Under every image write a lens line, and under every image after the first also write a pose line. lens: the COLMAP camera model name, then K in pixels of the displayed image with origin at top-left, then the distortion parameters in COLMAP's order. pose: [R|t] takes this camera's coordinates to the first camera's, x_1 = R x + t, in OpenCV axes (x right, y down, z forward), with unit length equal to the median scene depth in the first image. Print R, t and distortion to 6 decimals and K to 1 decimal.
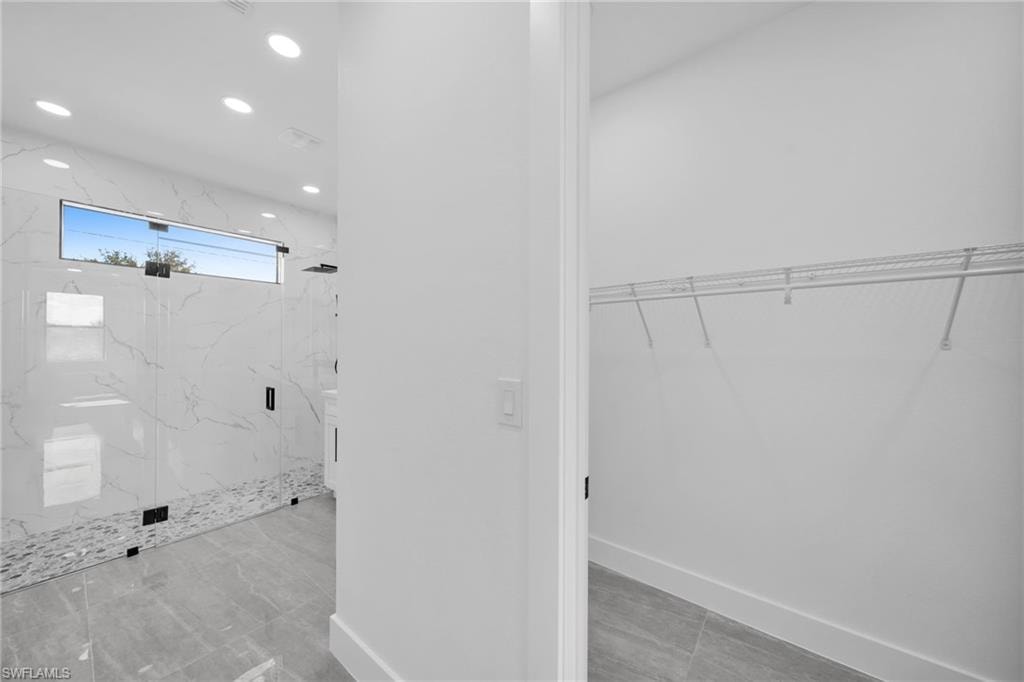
lens RADIAL K [[362.0, 0, 508.1], [0, 362.0, 342.9], [0, 0, 1]] dist [0.000209, -0.000357]
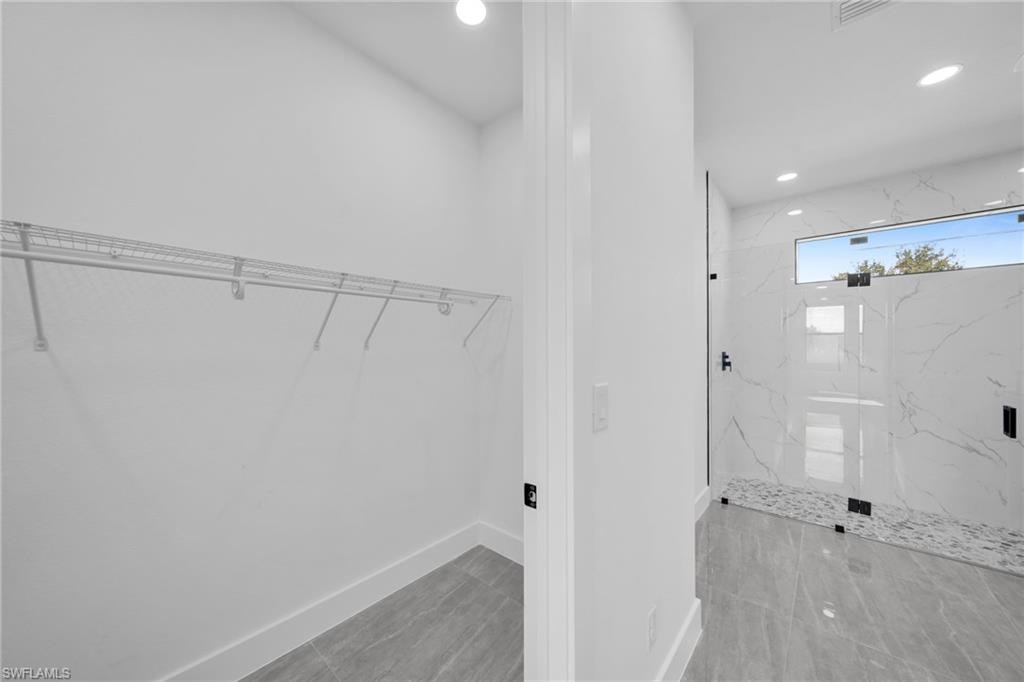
lens RADIAL K [[366.4, 0, 508.7], [0, 366.4, 344.4], [0, 0, 1]] dist [-0.000978, -0.000455]
pose [[-0.033657, -0.009406, -0.999389, 0.129933], [0.001816, 0.999953, -0.009473, -0.000289], [0.999432, -0.002133, -0.033638, -0.009667]]
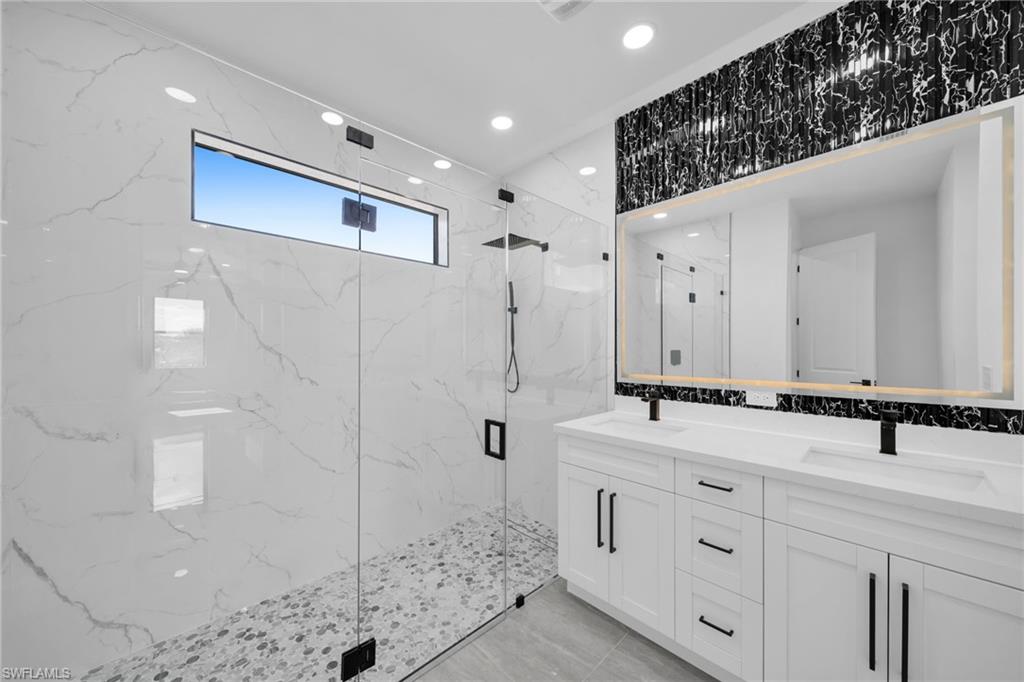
lens RADIAL K [[363.6, 0, 507.8], [0, 363.6, 350.3], [0, 0, 1]] dist [-0.000849, -0.000224]
pose [[0.991879, -0.001013, -0.127185, -0.543260], [0.001826, 0.999979, 0.006276, 0.000408], [0.127176, -0.006457, 0.991859, 0.386002]]
